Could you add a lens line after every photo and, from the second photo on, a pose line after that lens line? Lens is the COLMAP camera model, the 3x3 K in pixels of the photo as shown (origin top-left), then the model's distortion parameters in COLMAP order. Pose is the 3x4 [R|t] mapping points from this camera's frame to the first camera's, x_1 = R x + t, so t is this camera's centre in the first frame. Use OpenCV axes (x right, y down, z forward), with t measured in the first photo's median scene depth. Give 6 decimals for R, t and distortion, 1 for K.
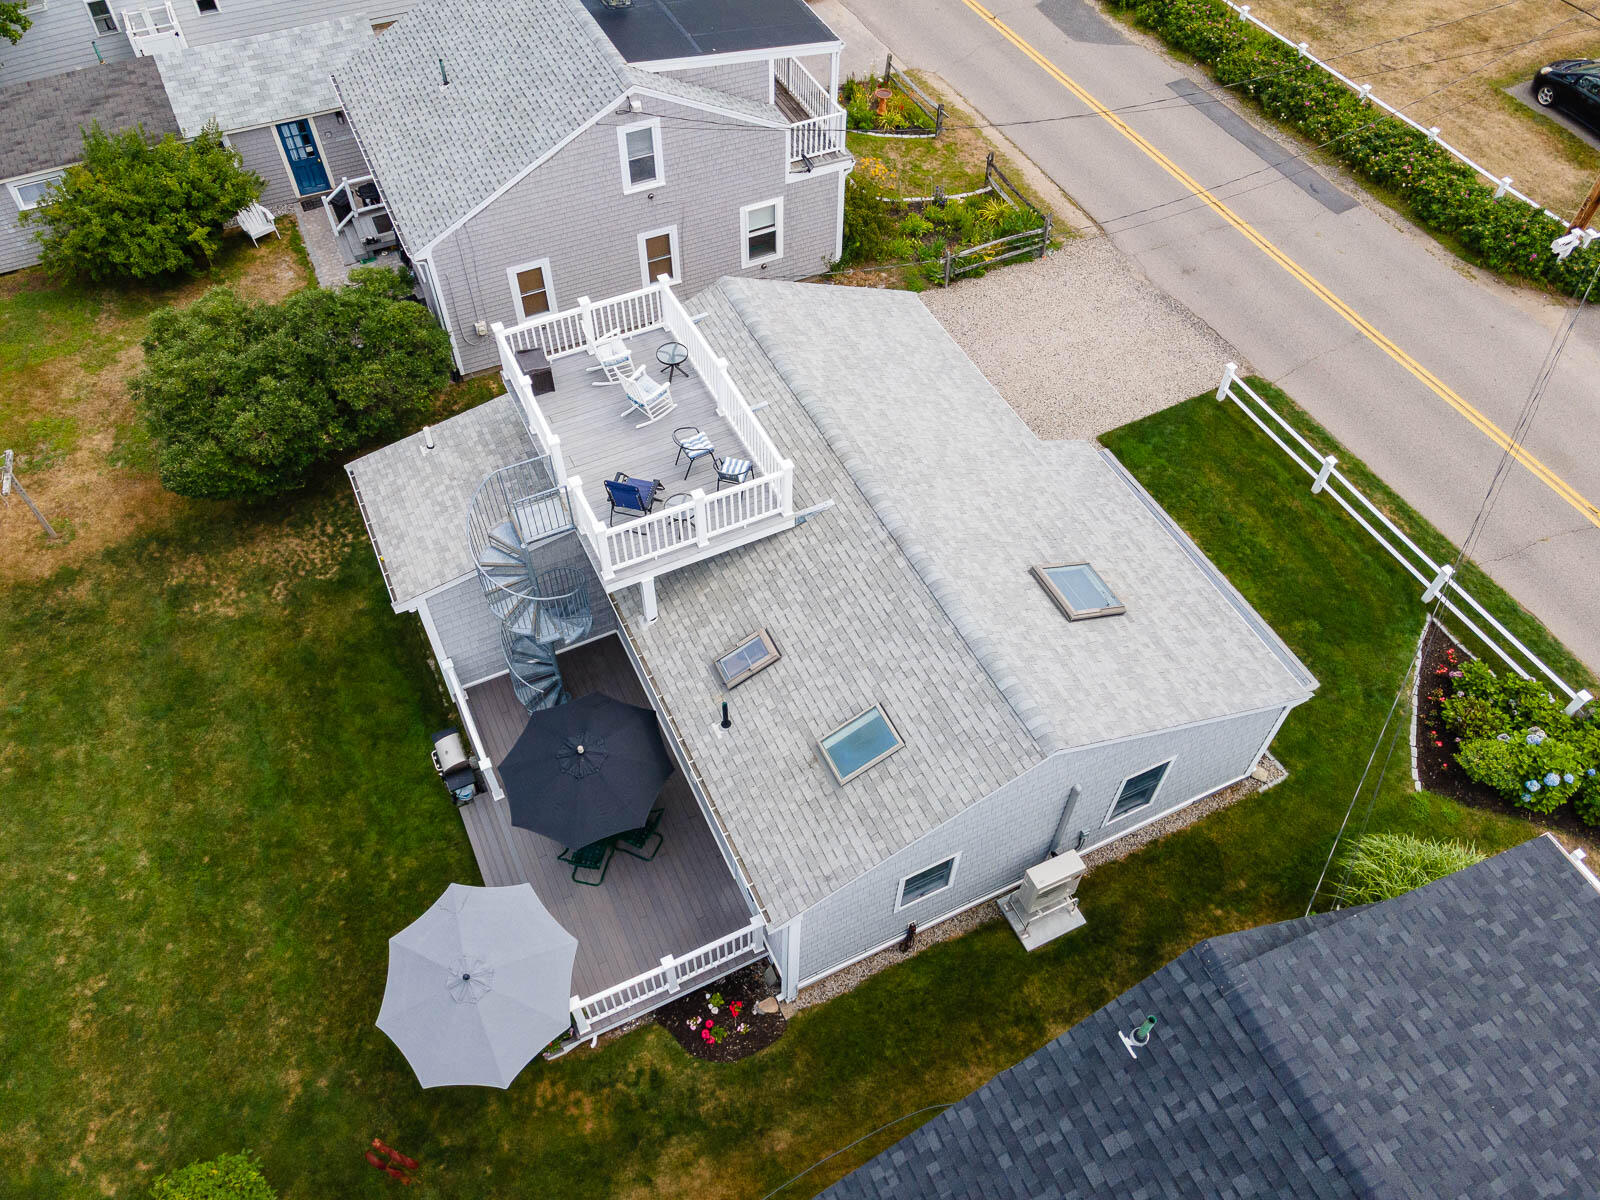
lens RADIAL K [[1201.3, 0, 797.9], [0, 1201.3, 581.1], [0, 0, 1]] dist [-0.018583, 0.052697]
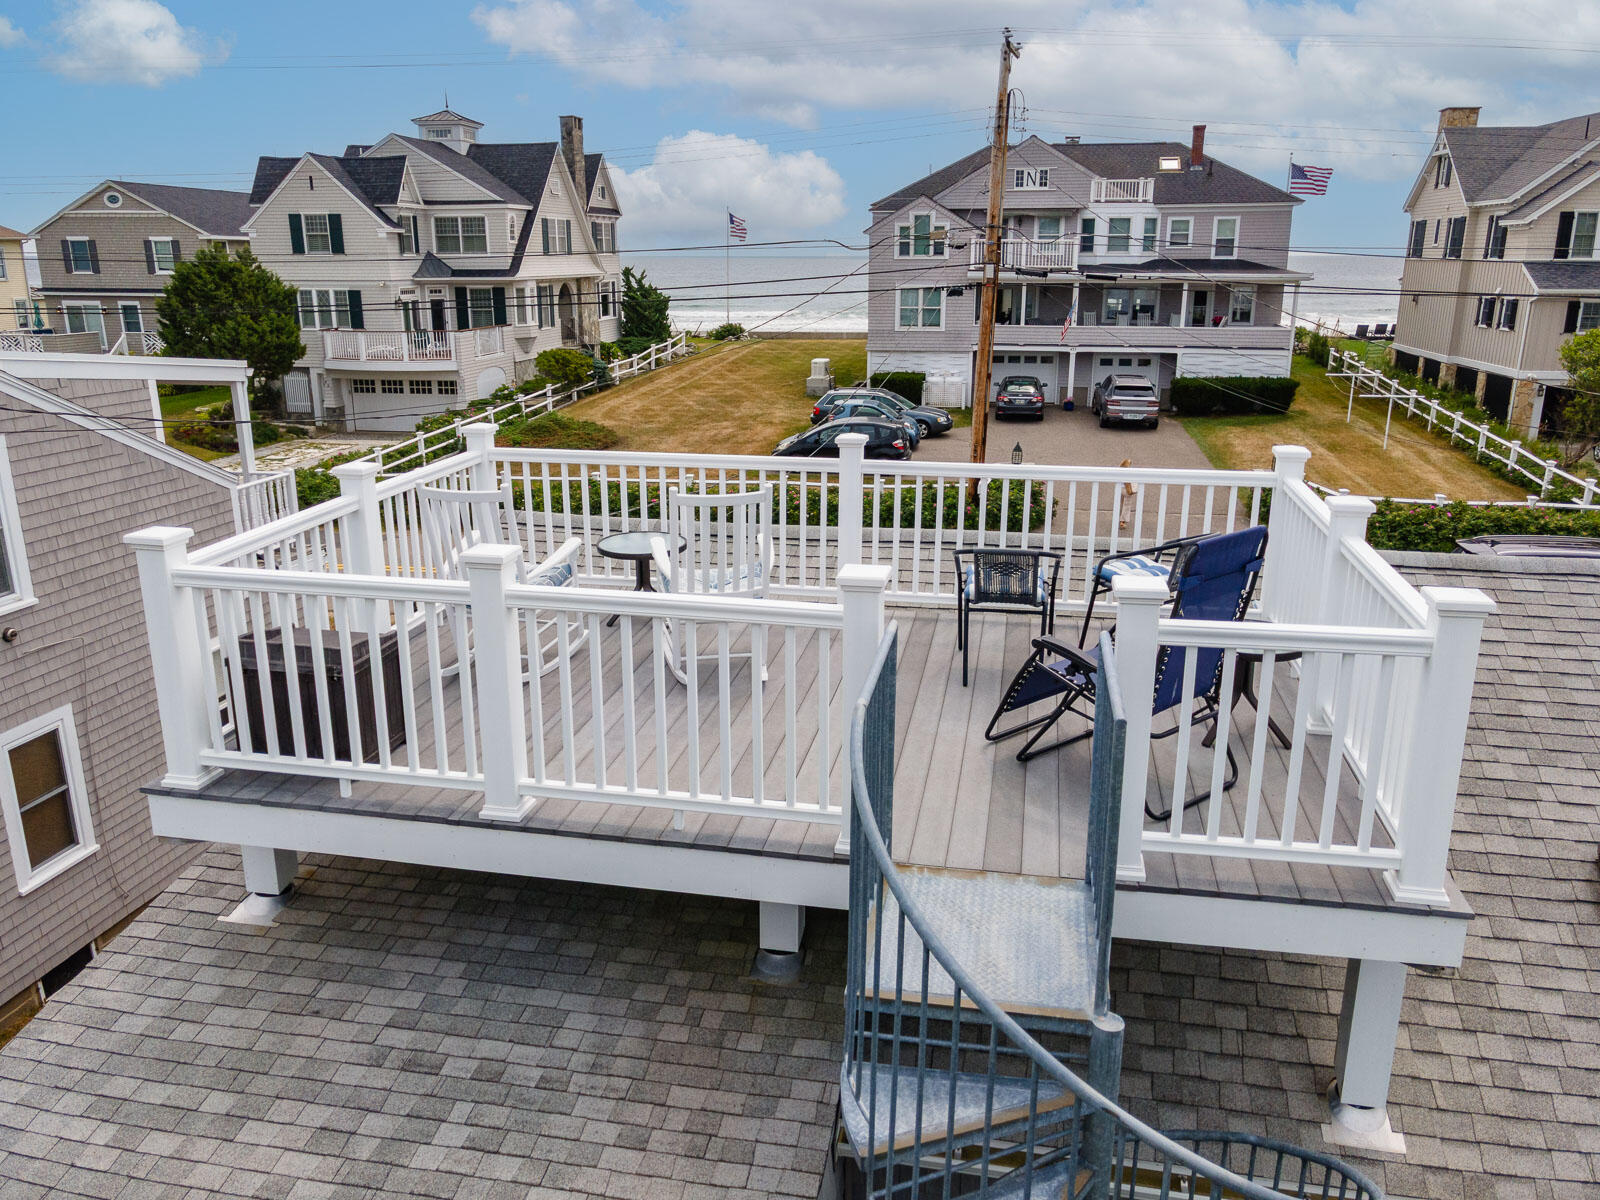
lens RADIAL K [[1201.3, 0, 797.9], [0, 1201.3, 581.1], [0, 0, 1]] dist [-0.018583, 0.052697]
pose [[0.600128, -0.223606, 0.768015, -0.285702], [0.630100, 0.723623, -0.281681, -0.044463], [-0.492767, 0.652971, 0.575160, 0.634256]]
